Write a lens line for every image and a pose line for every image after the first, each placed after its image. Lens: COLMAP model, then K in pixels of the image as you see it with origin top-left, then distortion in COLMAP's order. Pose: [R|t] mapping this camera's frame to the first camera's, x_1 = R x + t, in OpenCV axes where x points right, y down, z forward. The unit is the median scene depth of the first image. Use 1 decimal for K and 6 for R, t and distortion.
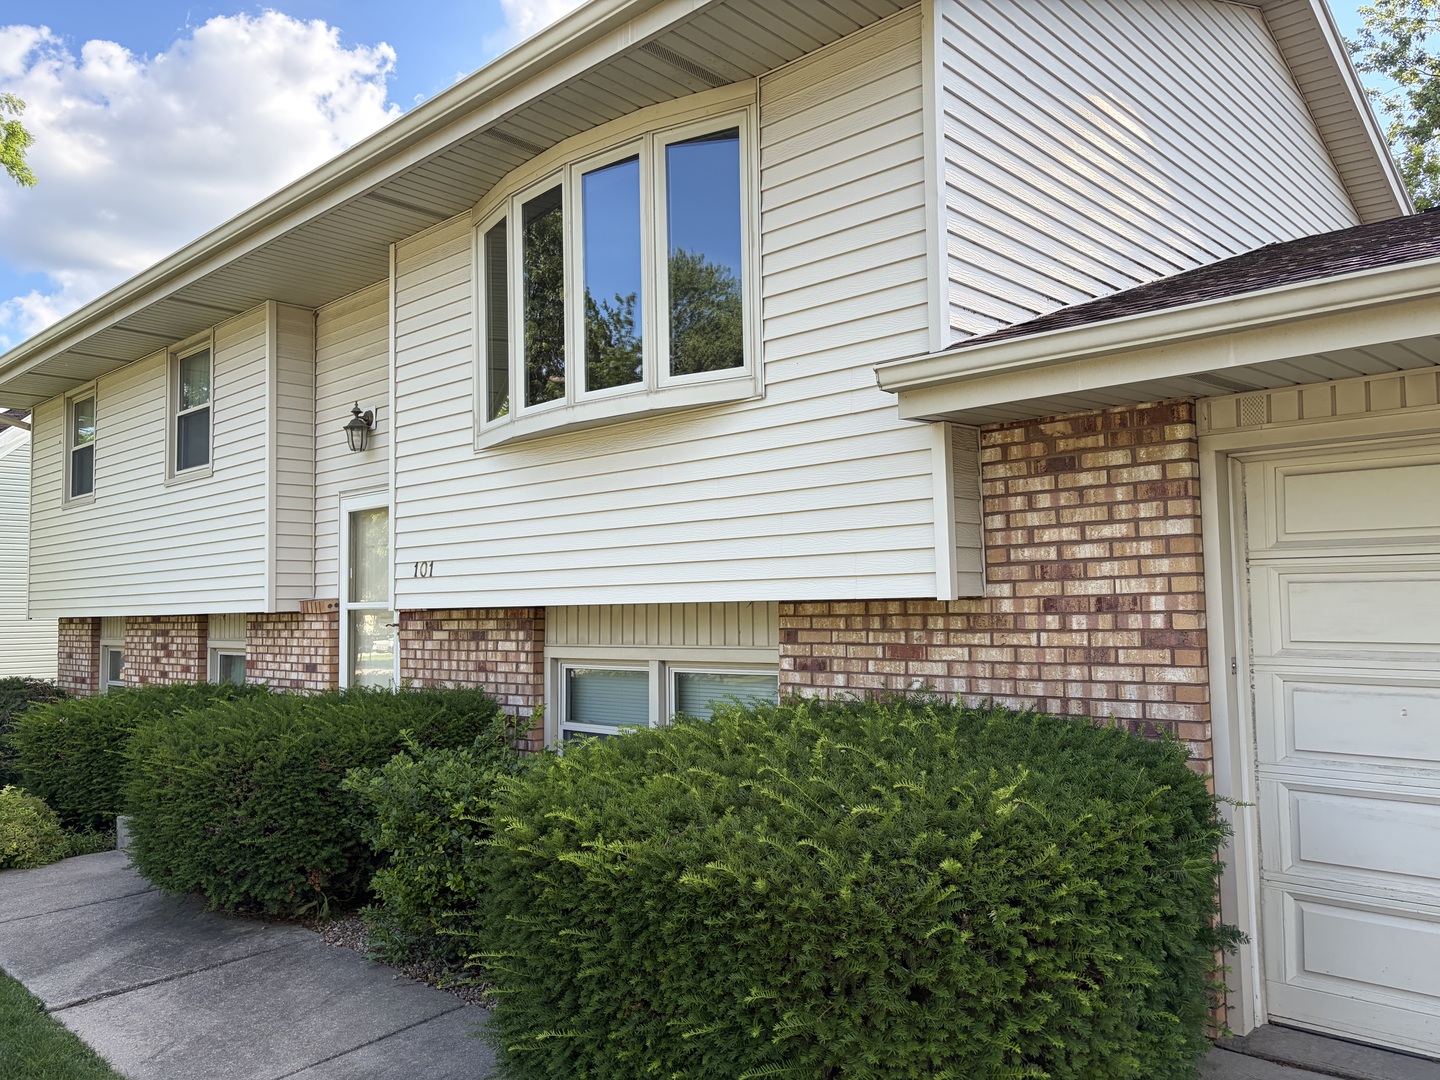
lens RADIAL K [[1086.8, 0, 719.3], [0, 1086.8, 542.6], [0, 0, 1]] dist [0.053496, -0.051899]
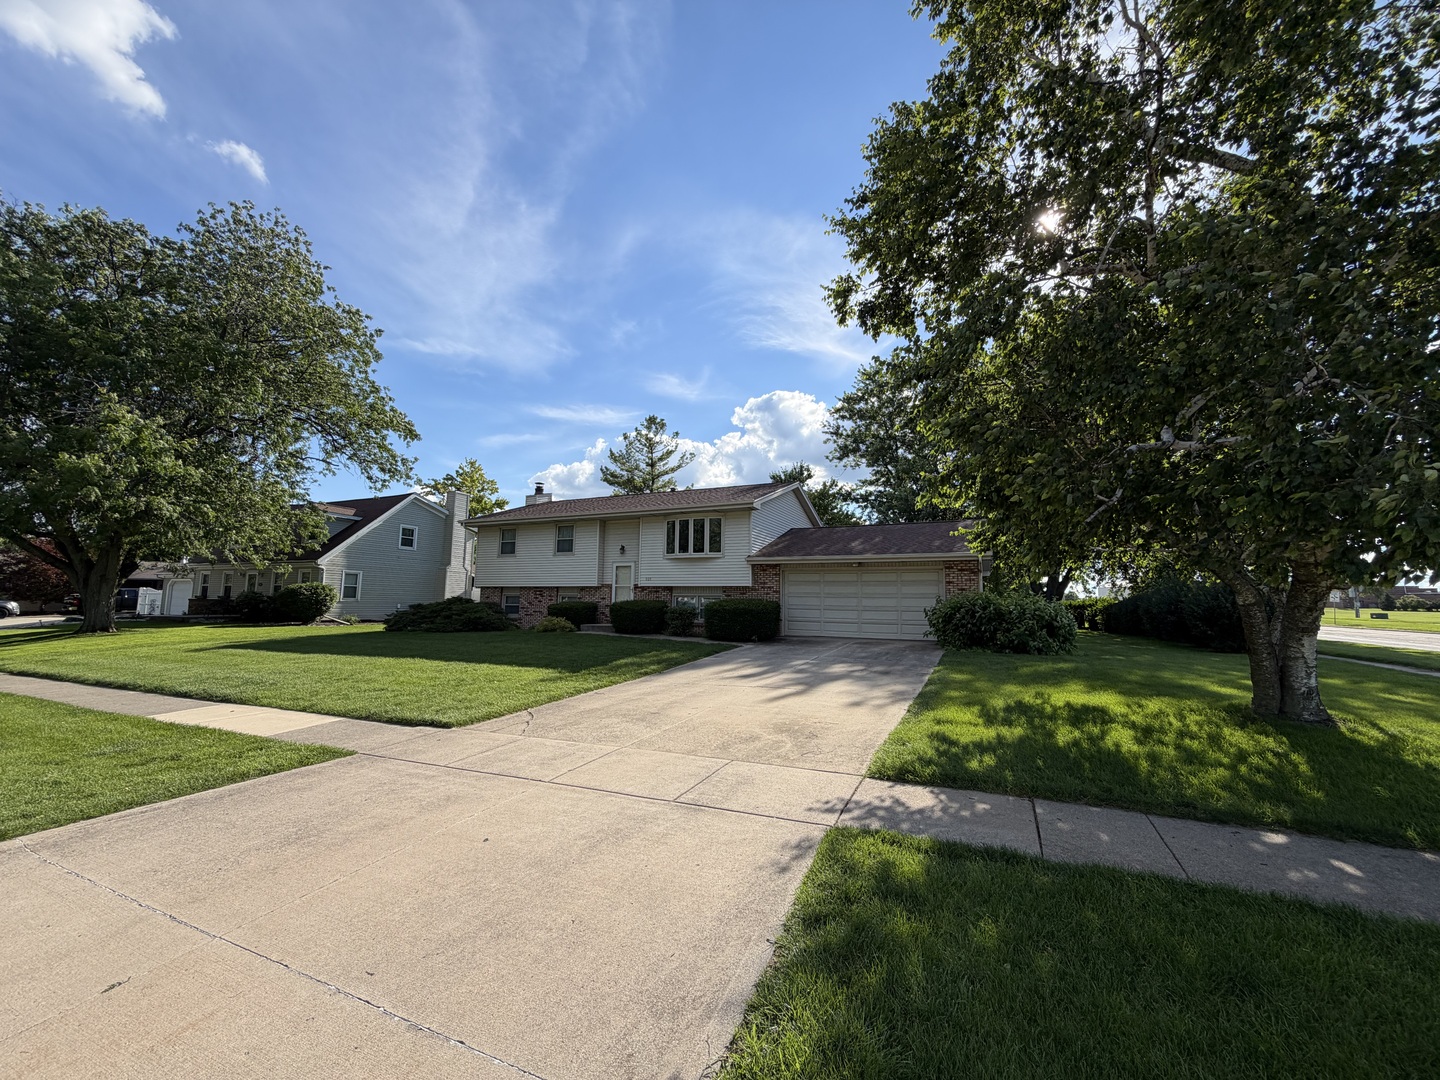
lens RADIAL K [[571.1, 0, 715.2], [0, 571.1, 538.4], [0, 0, 1]] dist [-0.001104, 0.001128]
pose [[0.947170, 0.066727, 0.313713, -0.899382], [-0.048867, 0.996723, -0.064463, -0.009912], [-0.316986, 0.045727, 0.947327, -1.904859]]
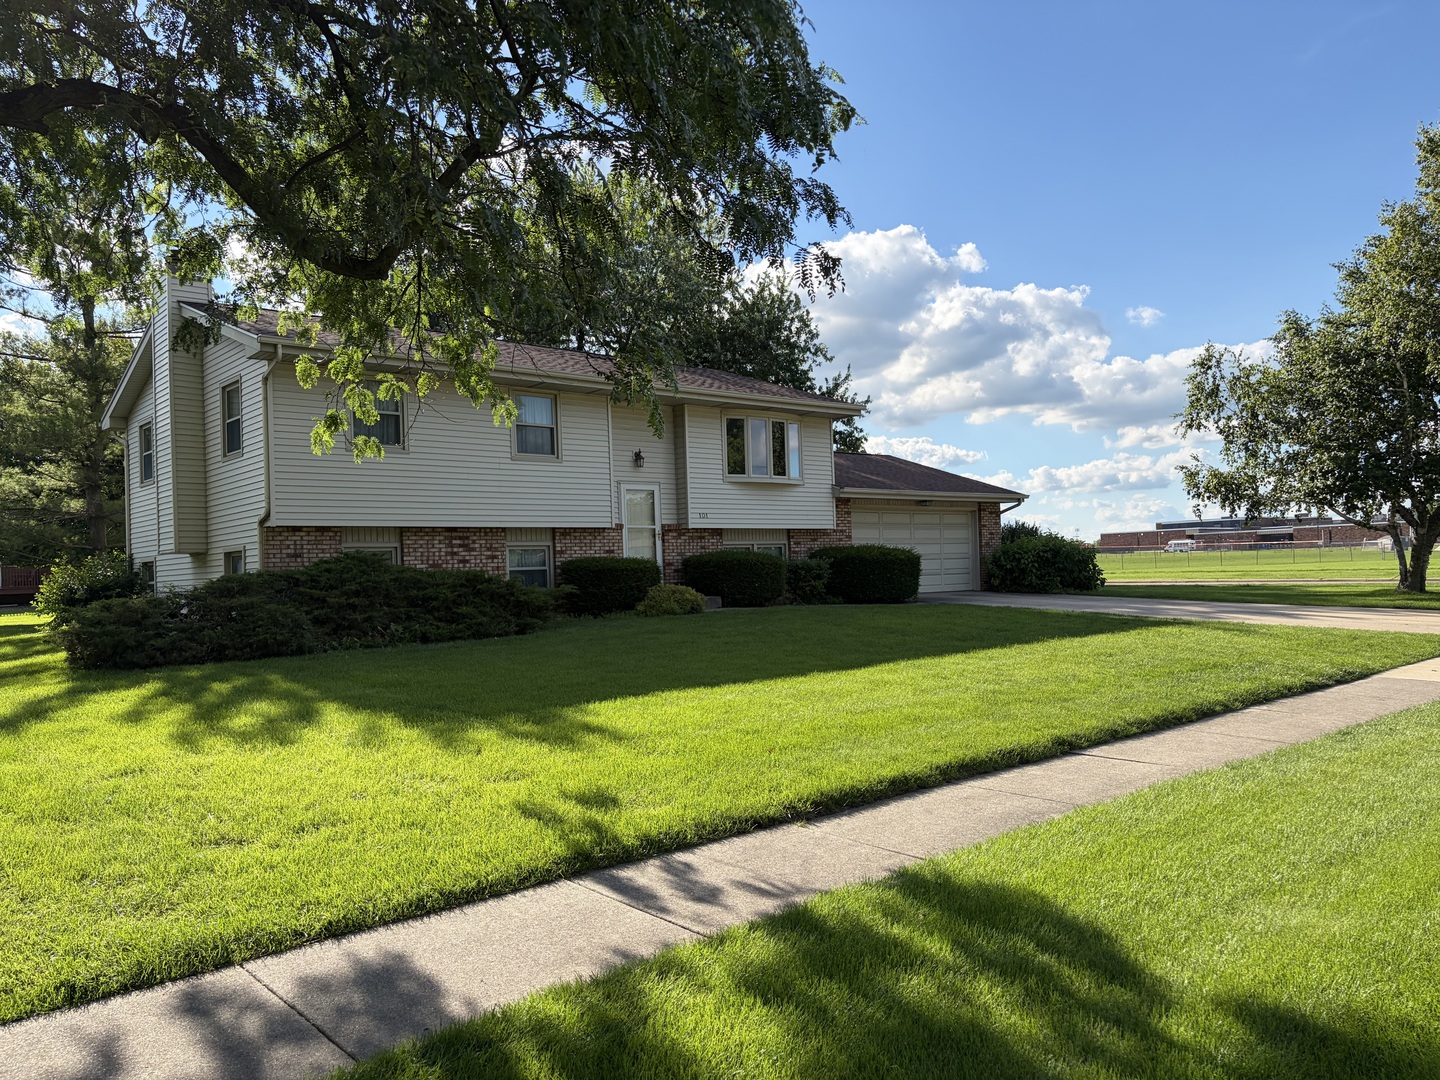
lens RADIAL K [[1086.8, 0, 714.3], [0, 1086.8, 543.3], [0, 0, 1]] dist [0.053496, -0.051899]
pose [[0.127138, 0.037663, 0.991170, -3.475367], [-0.033975, 0.998858, -0.033597, 0.215860], [-0.991303, -0.029403, 0.128273, 0.588612]]
